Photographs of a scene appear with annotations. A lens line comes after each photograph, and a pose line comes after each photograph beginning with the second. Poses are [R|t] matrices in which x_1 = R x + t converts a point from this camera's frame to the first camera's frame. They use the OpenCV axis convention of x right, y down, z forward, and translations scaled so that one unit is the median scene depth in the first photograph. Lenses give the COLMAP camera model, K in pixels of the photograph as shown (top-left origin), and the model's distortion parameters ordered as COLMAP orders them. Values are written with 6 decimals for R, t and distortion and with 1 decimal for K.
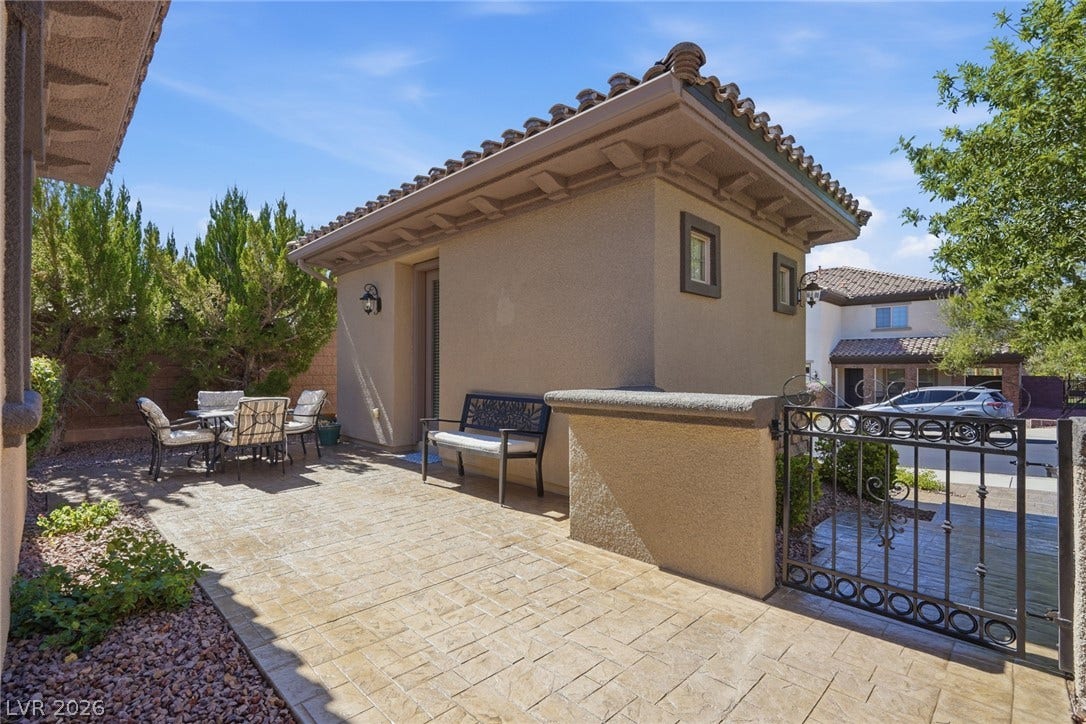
lens RADIAL K [[495.2, 0, 543.3], [0, 495.2, 365.7], [0, 0, 1]] dist [-0.001990, -0.000866]
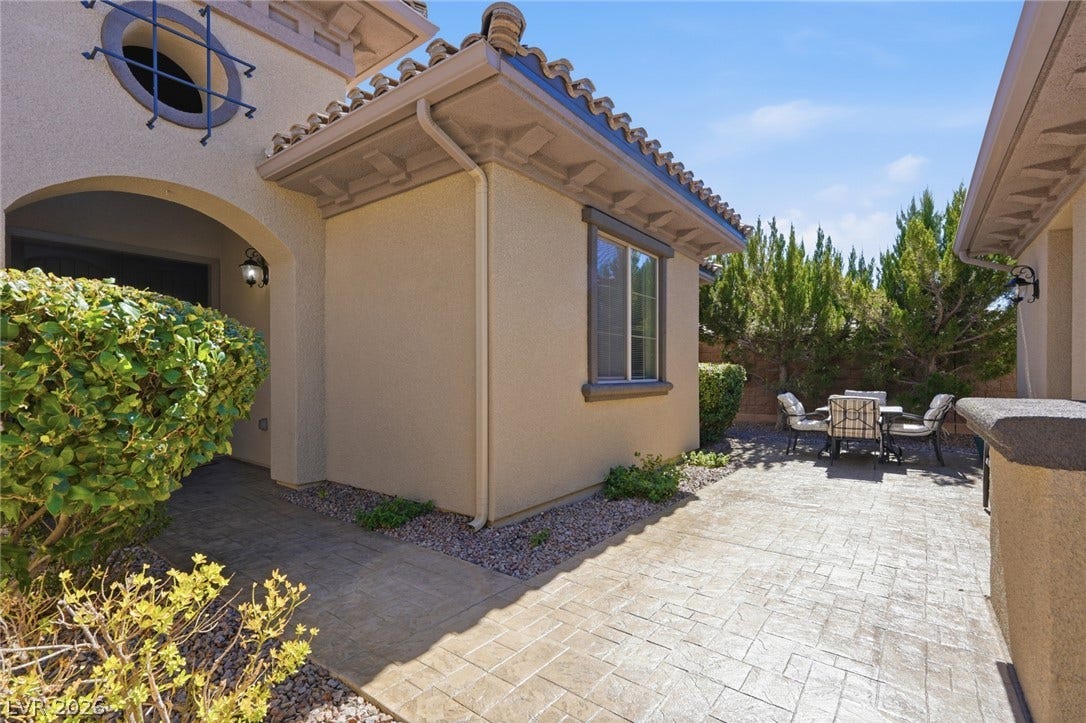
lens RADIAL K [[495.2, 0, 543.8], [0, 495.2, 367.9], [0, 0, 1]] dist [-0.001990, -0.000866]
pose [[0.138450, -0.006544, -0.990348, 0.448834], [0.005464, 0.999968, -0.005843, 0.002078], [0.990354, -0.004603, 0.138481, 0.152709]]
